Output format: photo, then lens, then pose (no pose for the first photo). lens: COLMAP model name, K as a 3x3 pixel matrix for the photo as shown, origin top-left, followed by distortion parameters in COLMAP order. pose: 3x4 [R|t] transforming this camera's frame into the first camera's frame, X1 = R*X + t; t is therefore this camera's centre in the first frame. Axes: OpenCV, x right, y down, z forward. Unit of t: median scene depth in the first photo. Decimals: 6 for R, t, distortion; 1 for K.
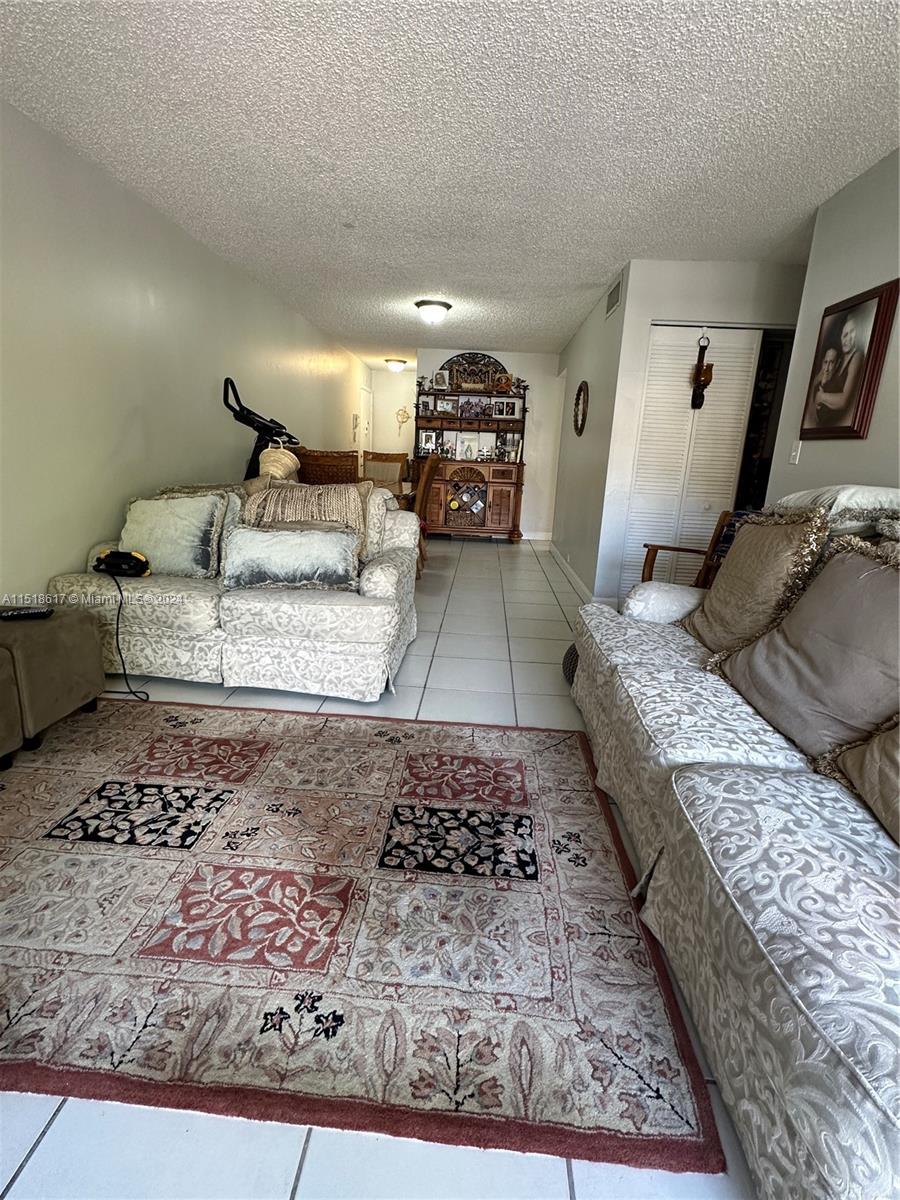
lens RADIAL K [[564.6, 0, 452.2], [0, 564.6, 603.6], [0, 0, 1]] dist [-0.003958, 0.000383]
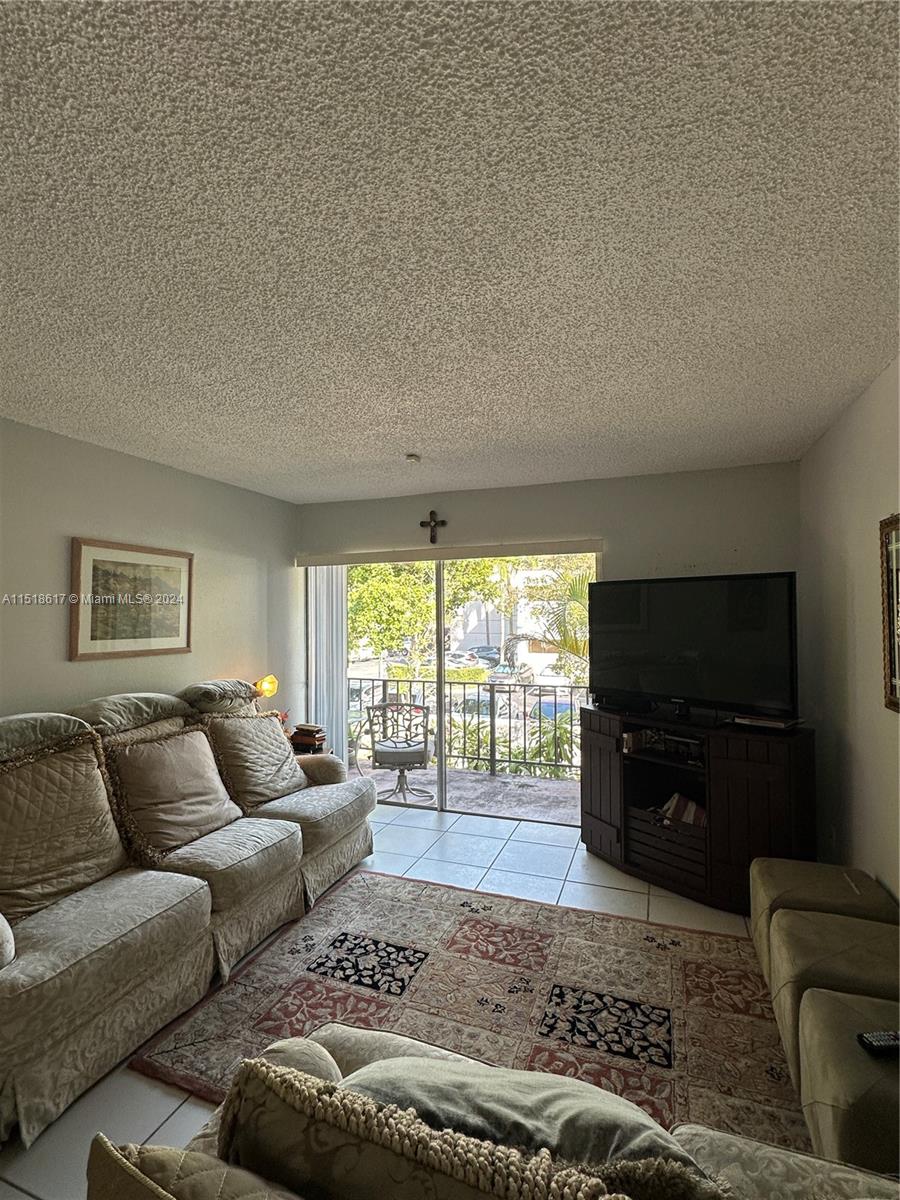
lens RADIAL K [[564.6, 0, 449.5], [0, 564.6, 599.9], [0, 0, 1]] dist [-0.003958, 0.000383]
pose [[-0.954928, -0.032281, 0.295076, -0.395569], [0.043212, 0.968362, 0.245781, -0.558520], [-0.293674, 0.247454, -0.923321, 1.405853]]
